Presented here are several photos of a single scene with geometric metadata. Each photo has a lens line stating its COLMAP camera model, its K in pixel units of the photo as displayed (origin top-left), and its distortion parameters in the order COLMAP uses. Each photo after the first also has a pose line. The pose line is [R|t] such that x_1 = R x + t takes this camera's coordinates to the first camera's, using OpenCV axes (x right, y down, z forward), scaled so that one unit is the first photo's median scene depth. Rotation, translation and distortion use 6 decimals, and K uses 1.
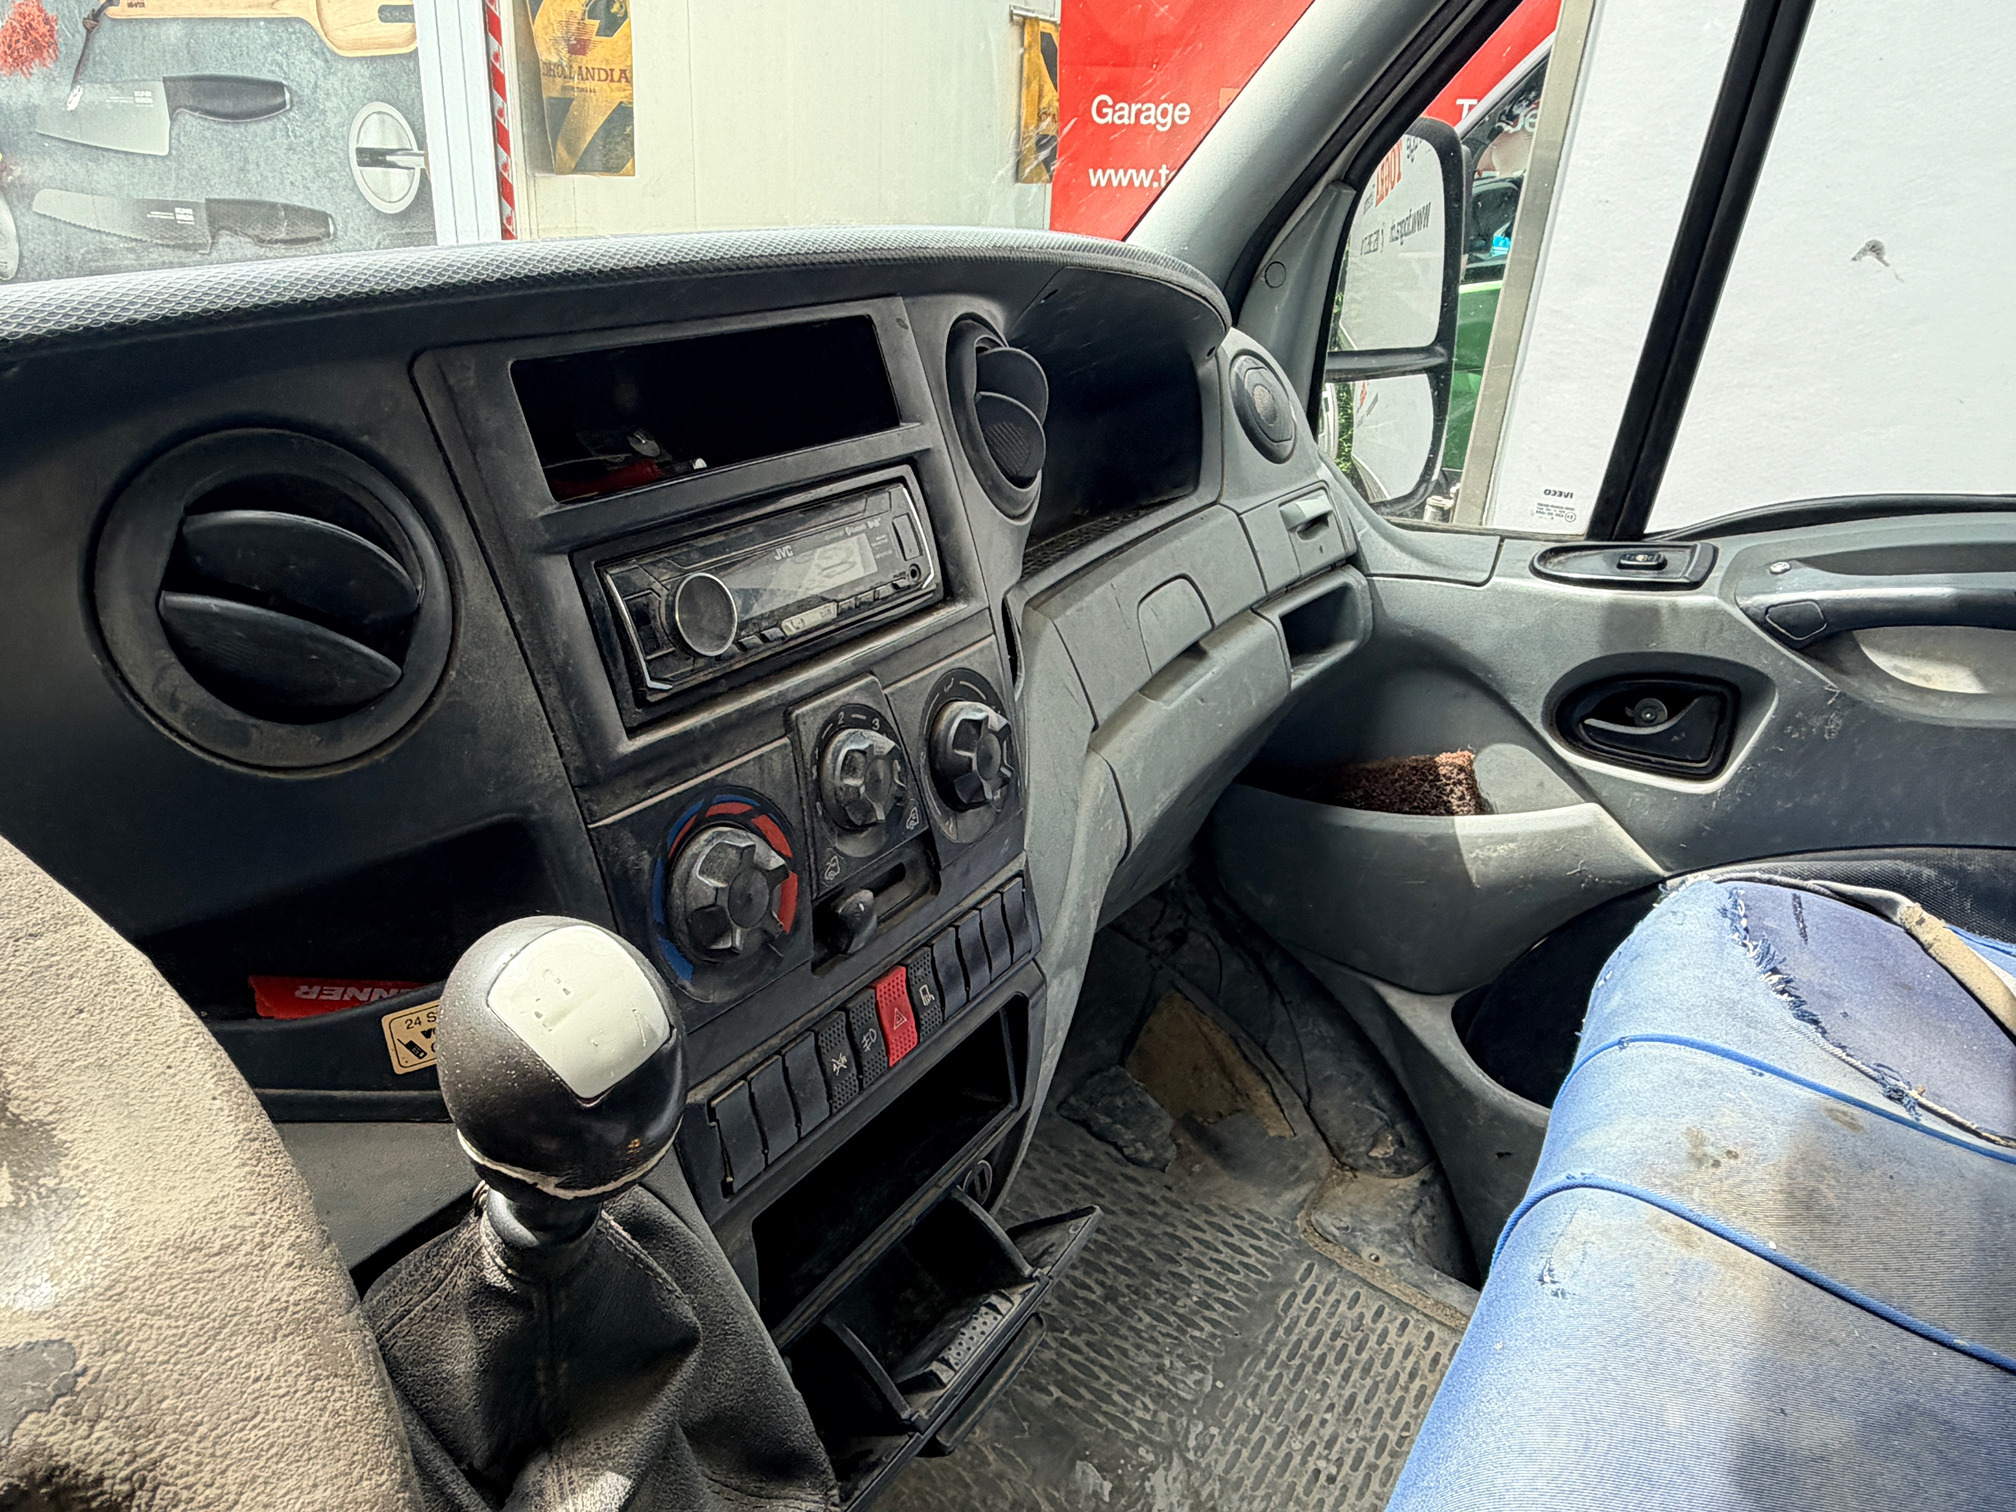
lens RADIAL K [[1484.3, 0, 989.8], [0, 1484.3, 762.8], [0, 0, 1]] dist [0.000489, -0.002855]
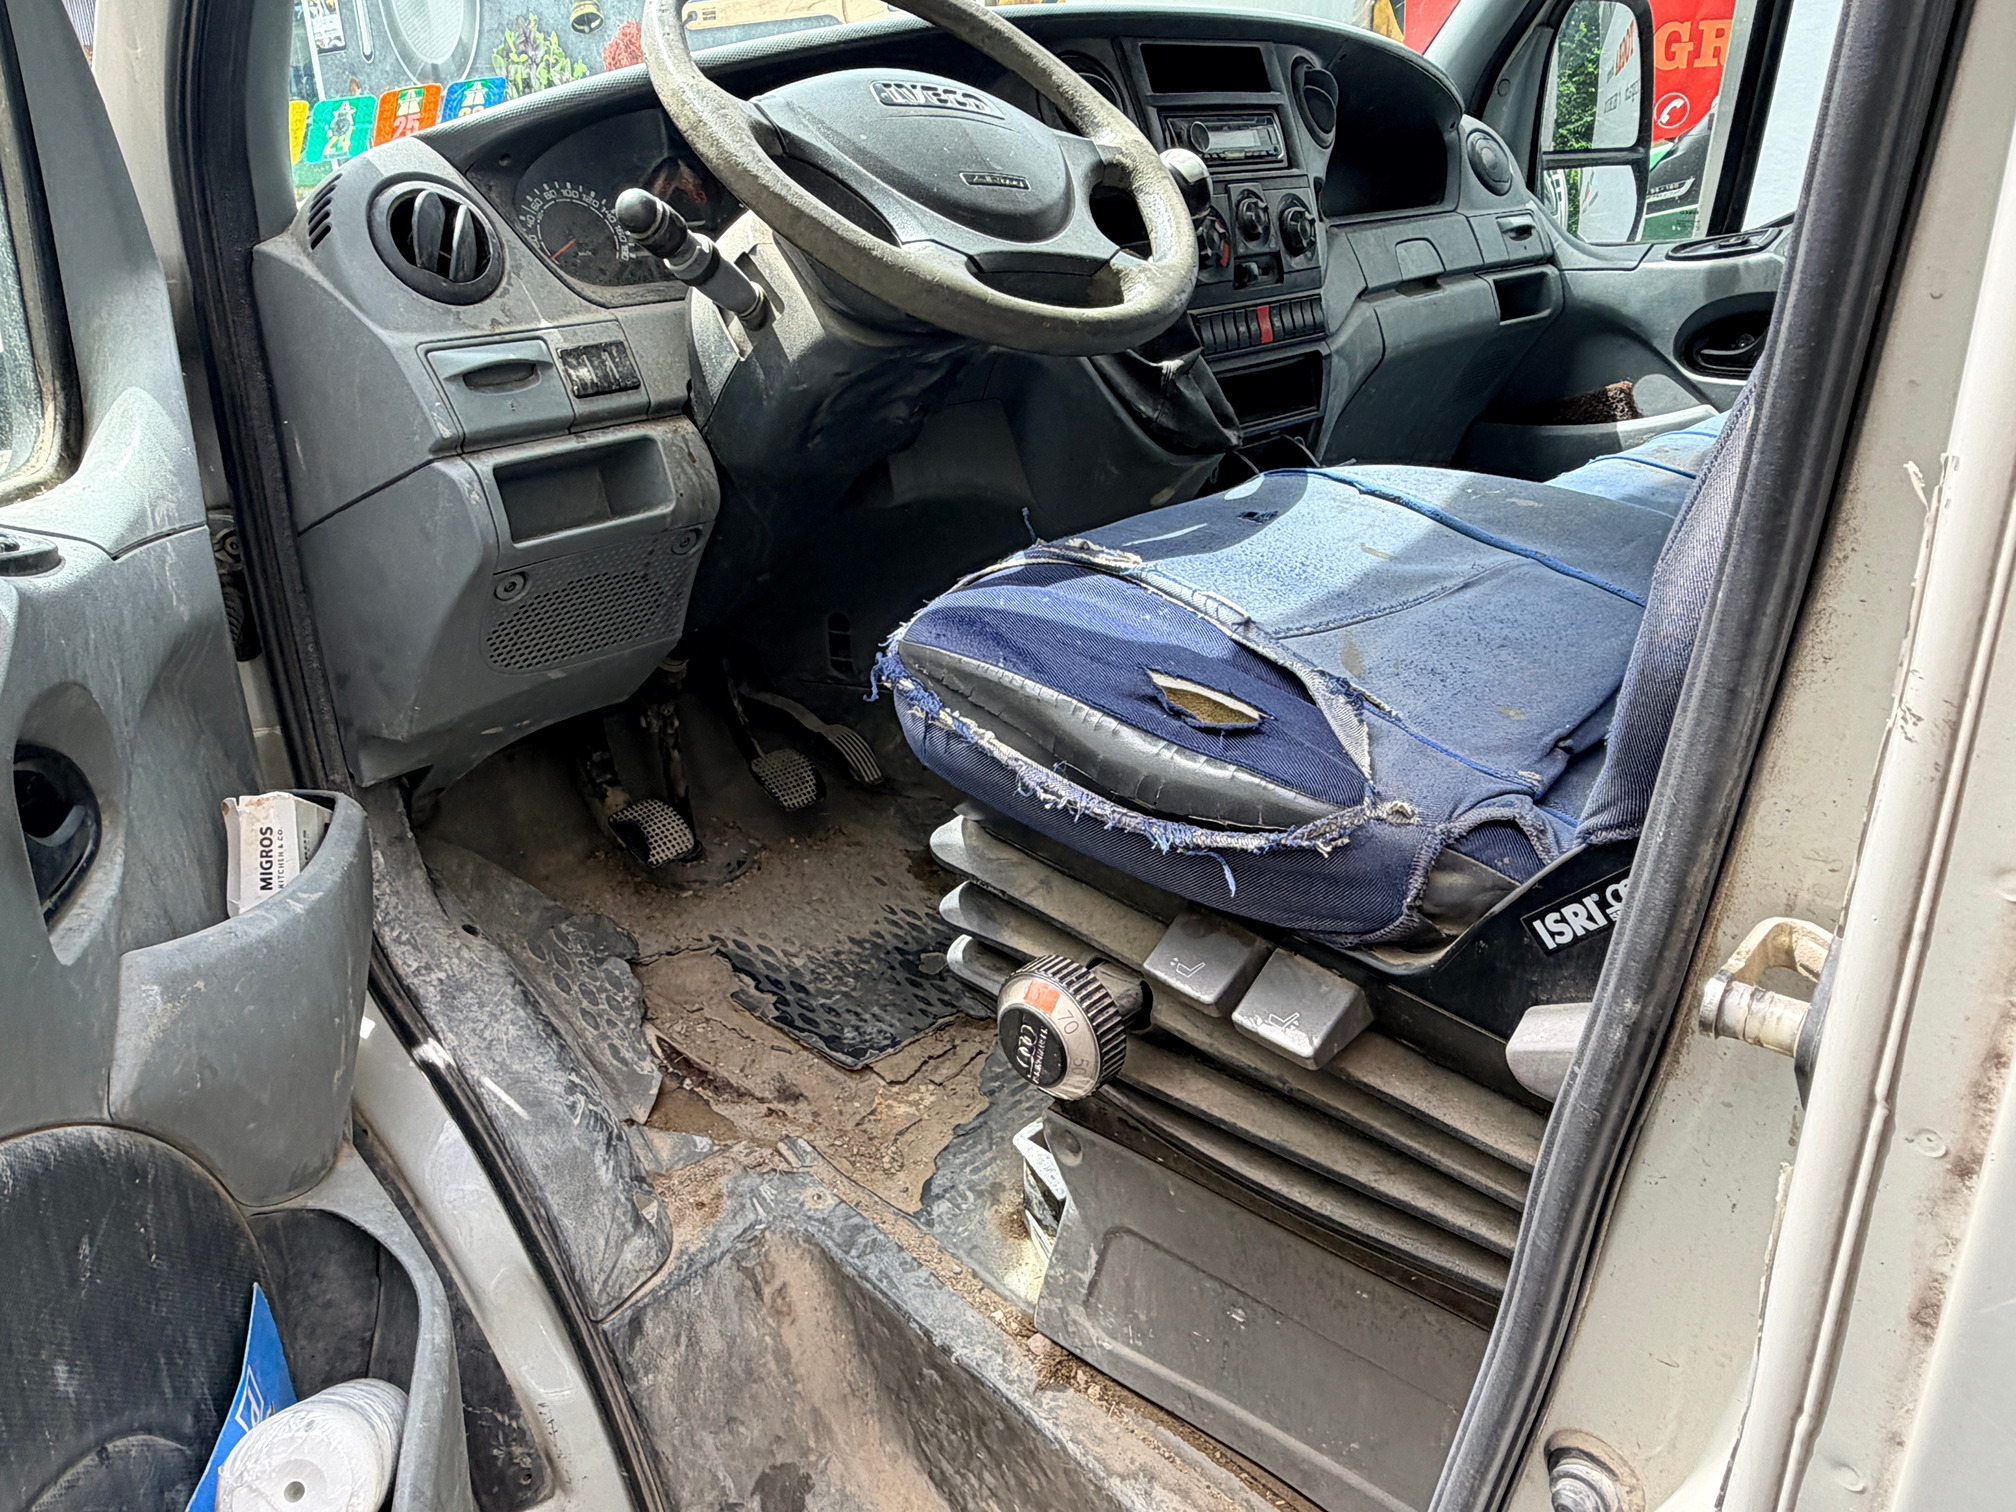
lens RADIAL K [[1484.3, 0, 1020.7], [0, 1484.3, 744.4], [0, 0, 1]] dist [0.000489, -0.002855]
pose [[0.976754, 0.018669, -0.213549, 0.039265], [-0.020436, 0.999773, -0.006069, 0.433019], [0.213387, 0.010292, 0.976913, -0.727478]]
